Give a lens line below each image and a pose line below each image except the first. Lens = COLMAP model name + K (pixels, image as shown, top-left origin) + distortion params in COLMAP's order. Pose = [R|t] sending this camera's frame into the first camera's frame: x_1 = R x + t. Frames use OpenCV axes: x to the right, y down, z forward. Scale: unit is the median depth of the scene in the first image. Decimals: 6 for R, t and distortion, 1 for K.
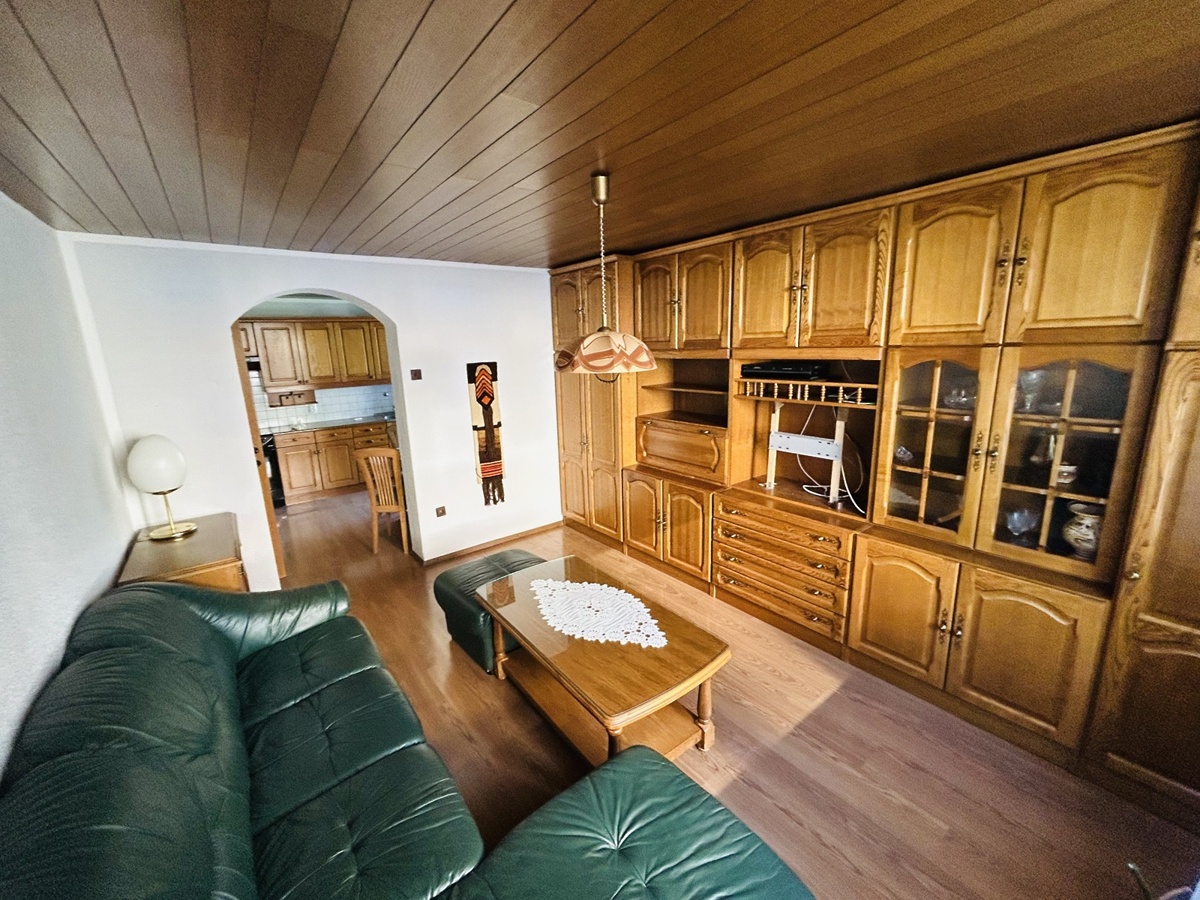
lens RADIAL K [[484.8, 0, 599.0], [0, 484.8, 450.0], [0, 0, 1]] dist [-0.003971, 0.002537]
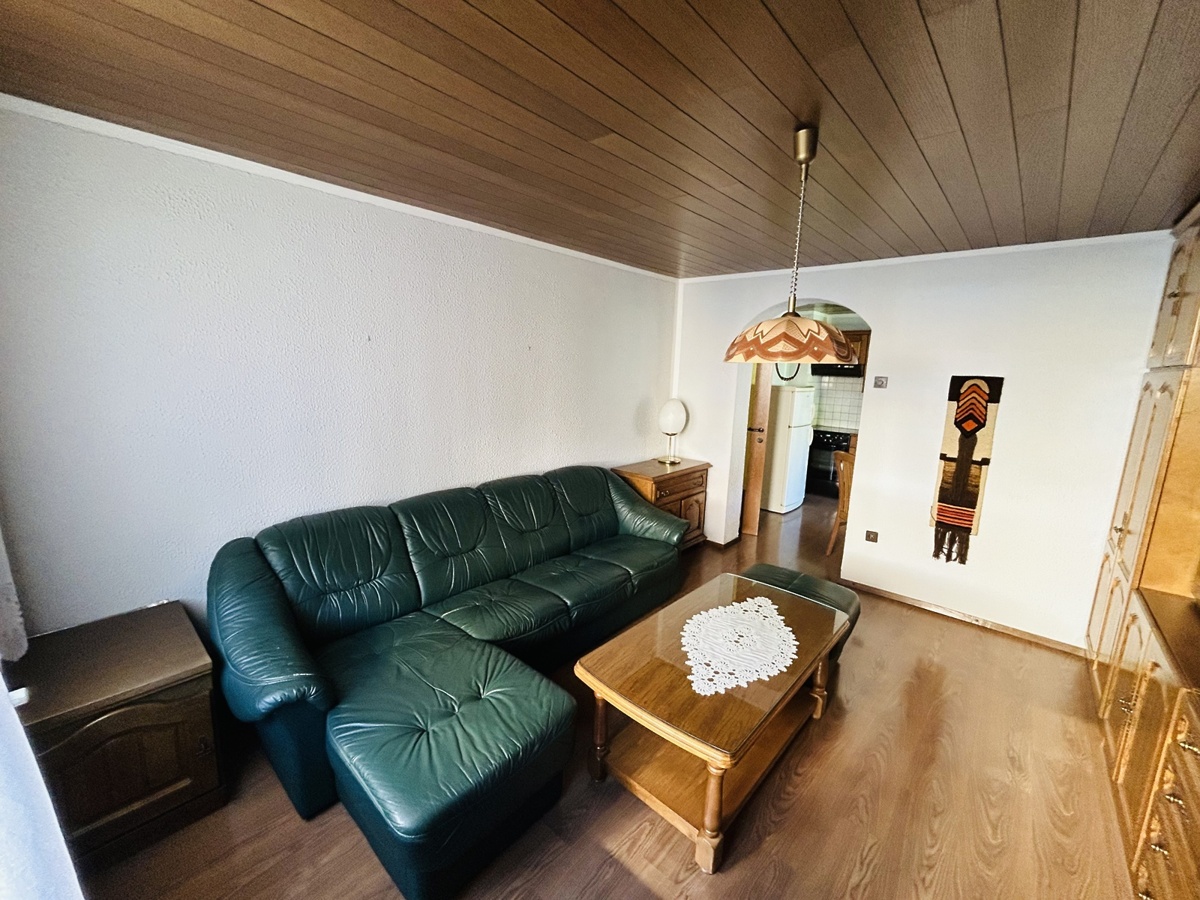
lens RADIAL K [[485.4, 0, 600.0], [0, 485.4, 450.0], [0, 0, 1]] dist [-0.001126, 0.000018]
pose [[0.173065, 0.208987, -0.962483, 0.410504], [-0.253492, 0.953759, 0.161512, -0.041810], [0.951730, 0.216030, 0.218038, 0.287333]]
